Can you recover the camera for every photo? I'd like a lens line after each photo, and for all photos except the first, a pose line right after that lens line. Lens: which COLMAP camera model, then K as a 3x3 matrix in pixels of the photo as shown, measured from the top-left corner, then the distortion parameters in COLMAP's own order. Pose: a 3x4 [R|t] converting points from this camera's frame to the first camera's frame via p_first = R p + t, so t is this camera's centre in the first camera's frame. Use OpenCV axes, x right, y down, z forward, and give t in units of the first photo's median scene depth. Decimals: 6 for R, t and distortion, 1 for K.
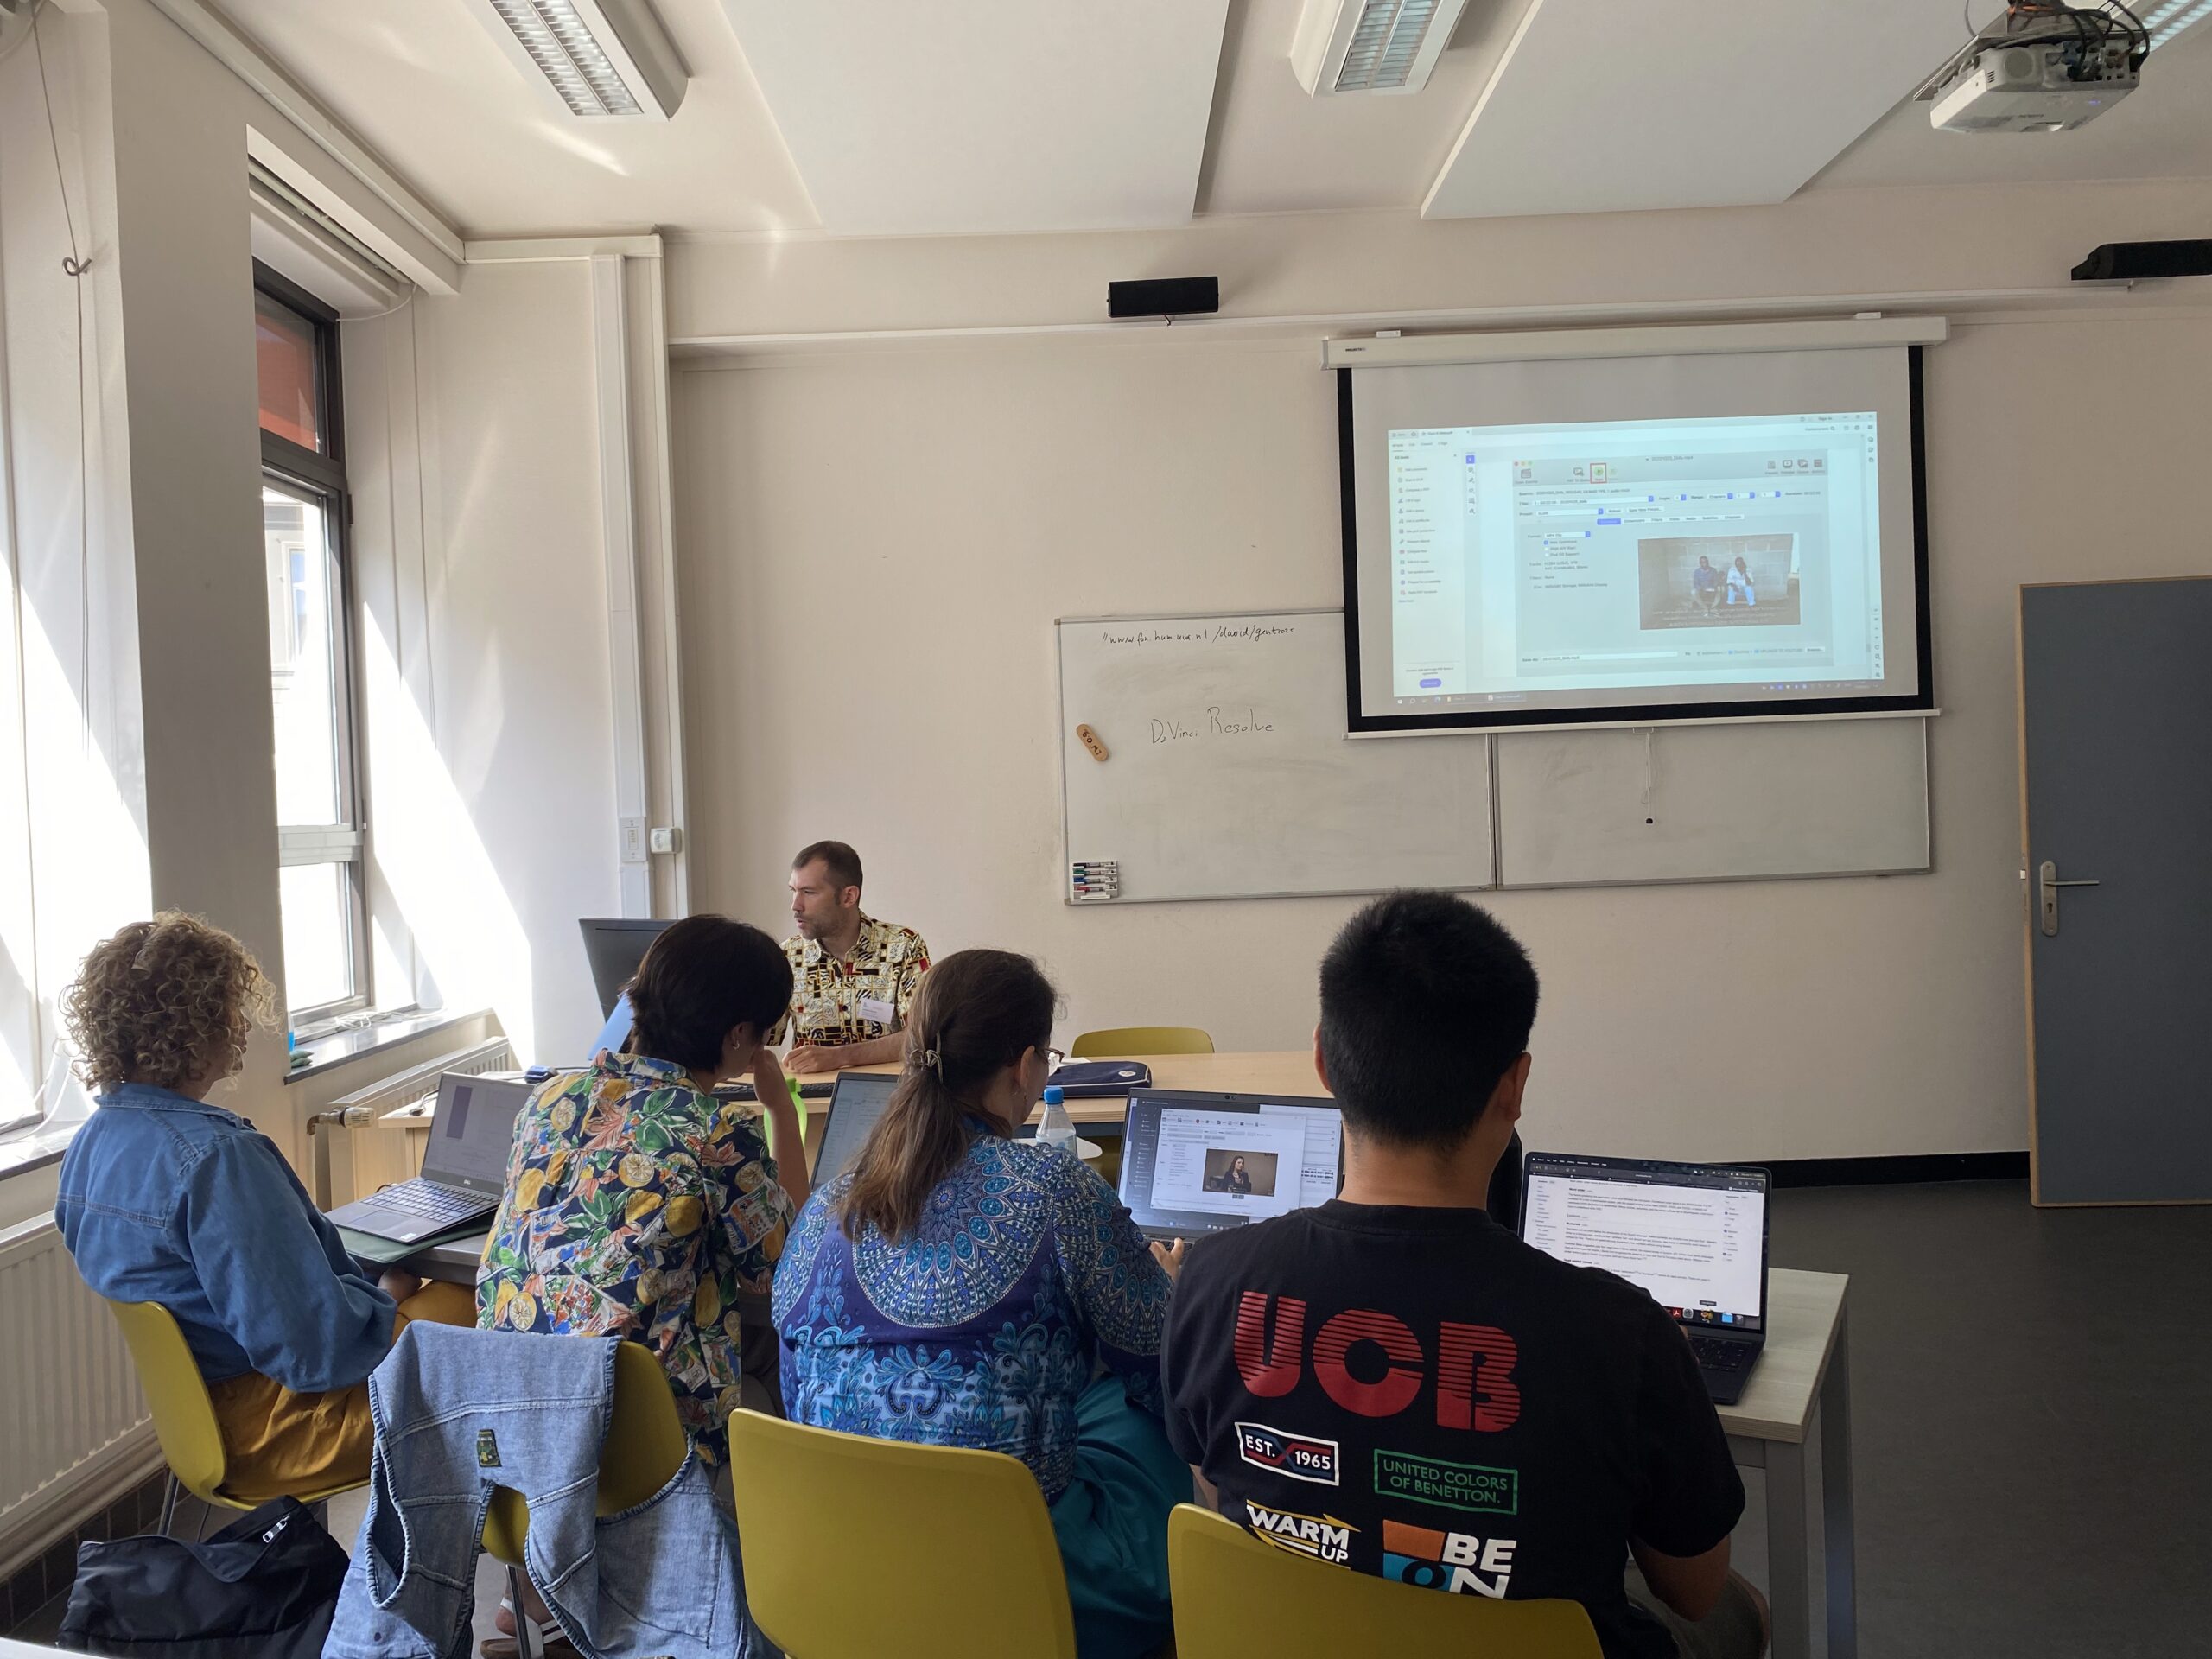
lens RADIAL K [[1683.8, 0, 1106.0], [0, 1683.8, 829.5], [0, 0, 1]] dist [0.069296, -0.121771]
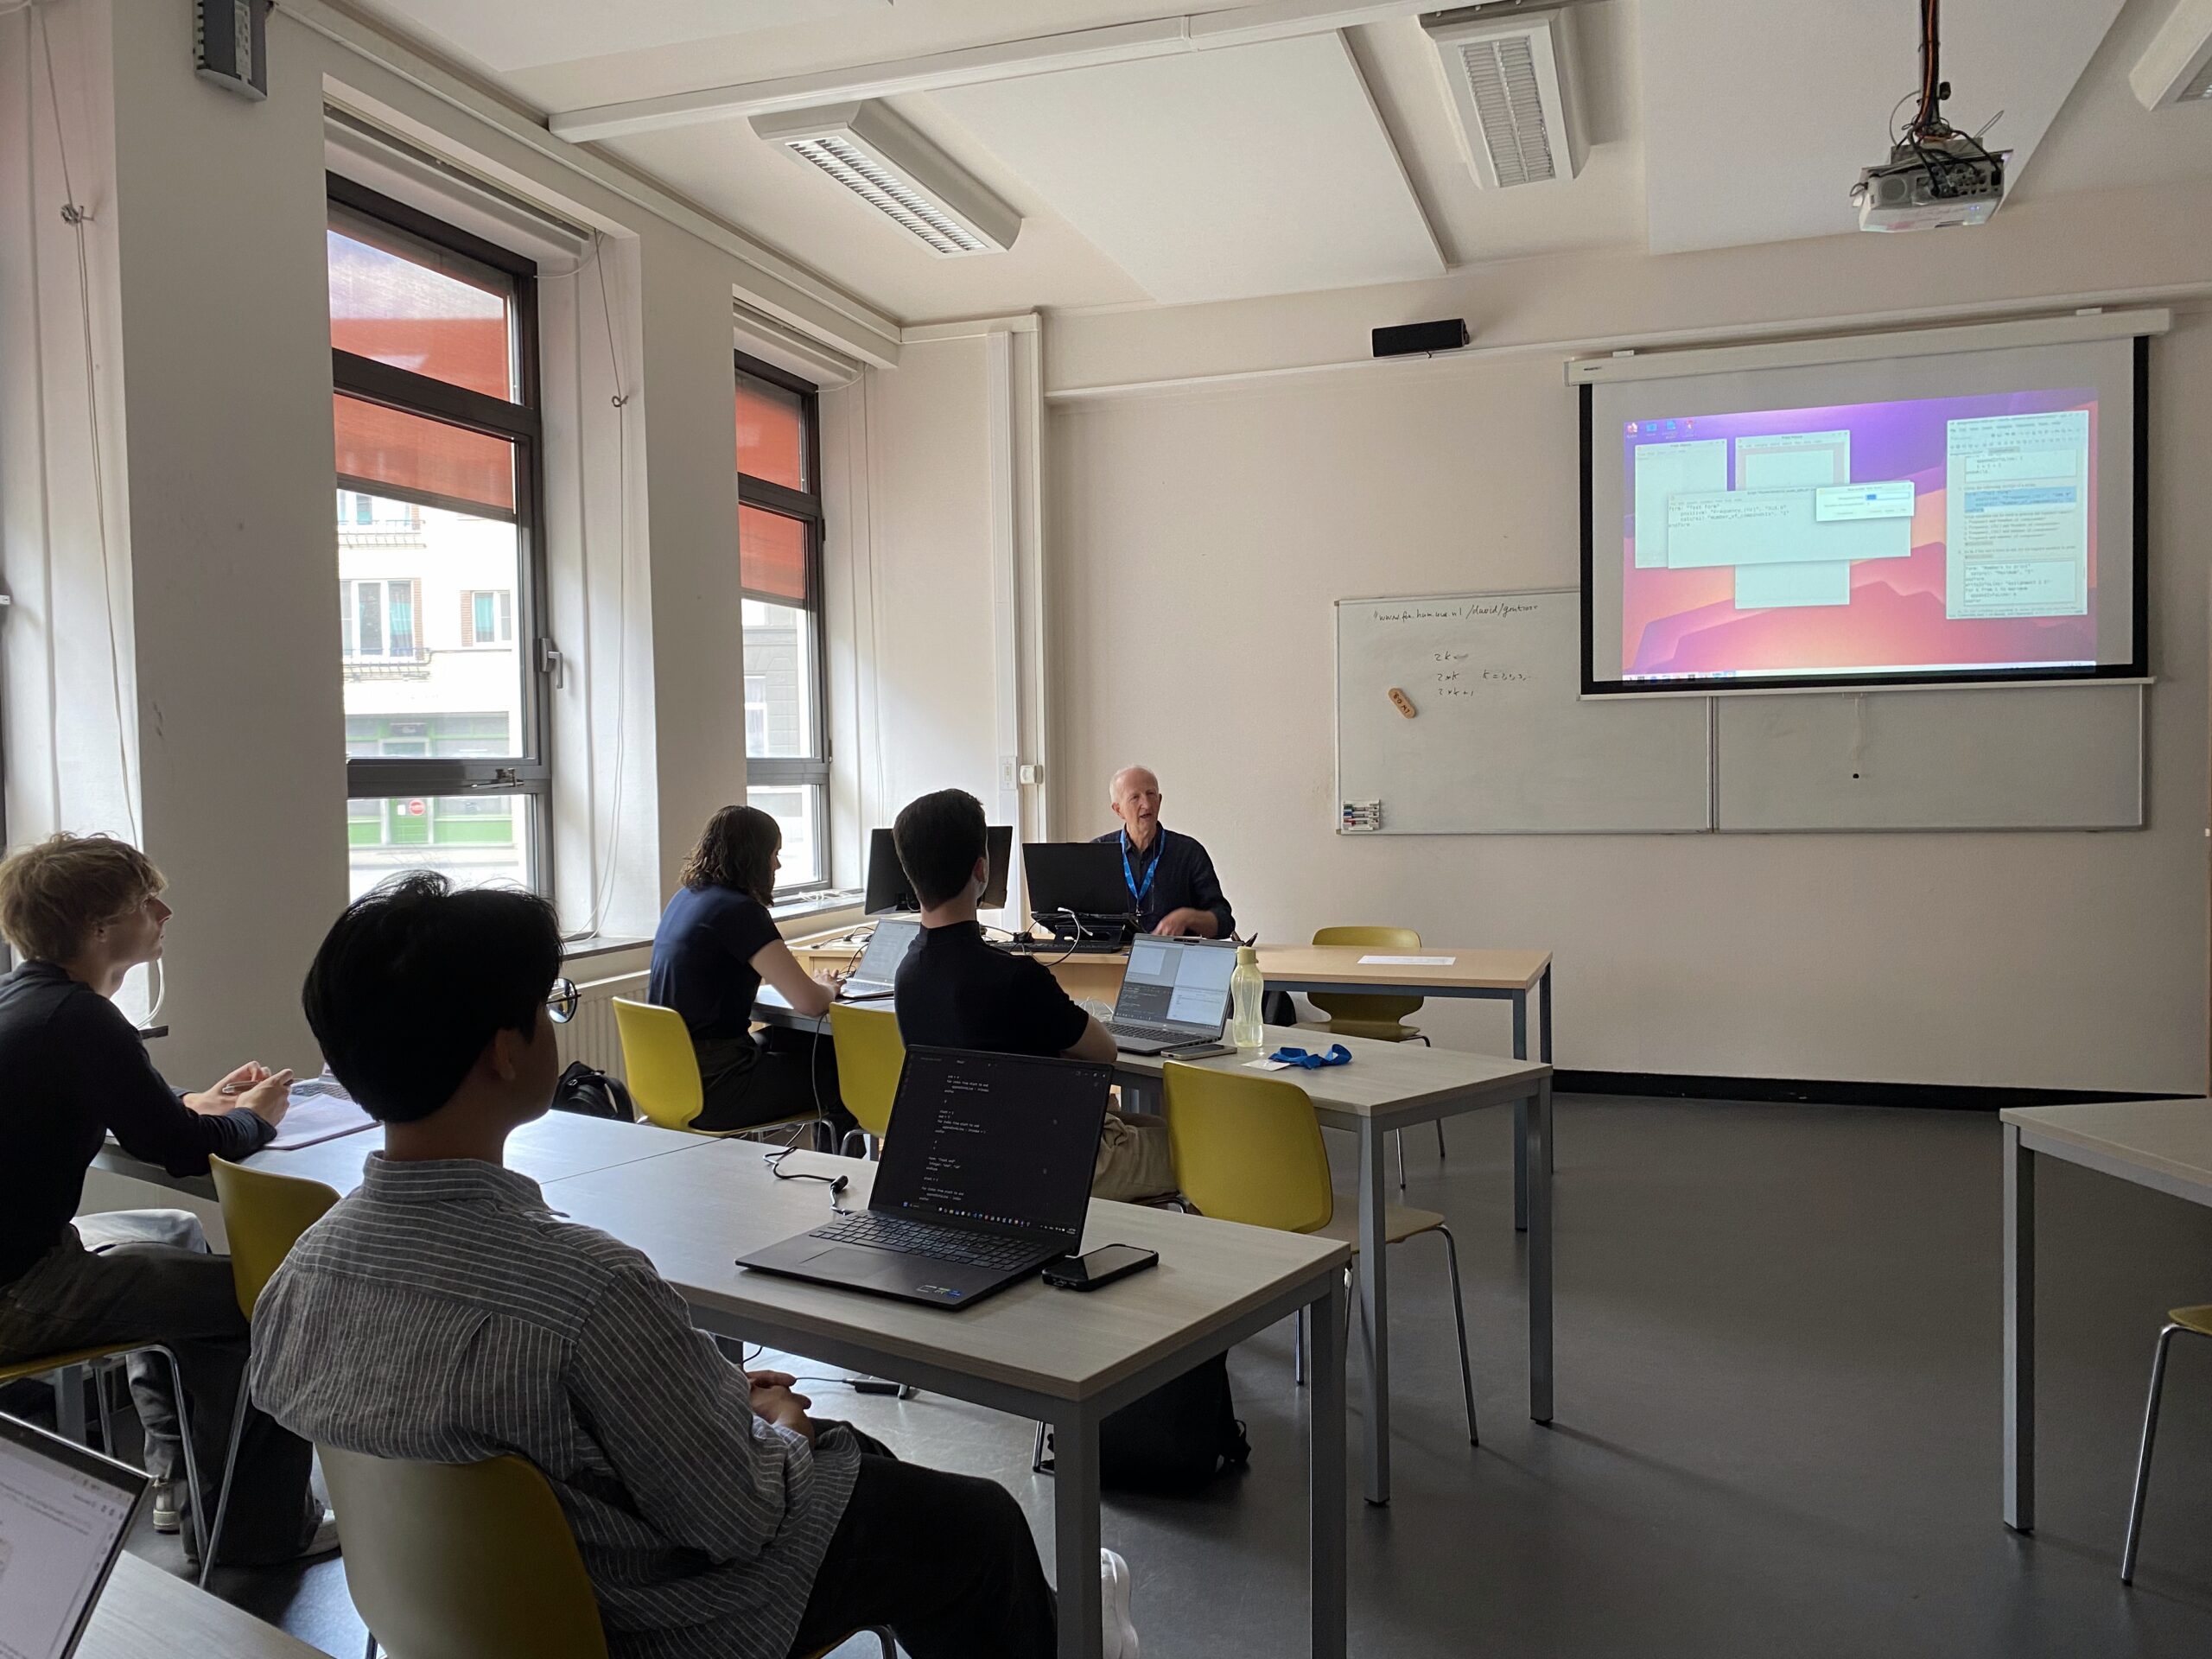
lens RADIAL K [[1698.3, 0, 1106.0], [0, 1698.3, 829.5], [0, 0, 1]] dist [0.000385, -0.005310]
pose [[0.947973, 0.031254, -0.316814, 0.211382], [-0.021829, 0.999208, 0.033256, 0.004057], [0.317603, -0.024610, 0.947904, -0.232278]]
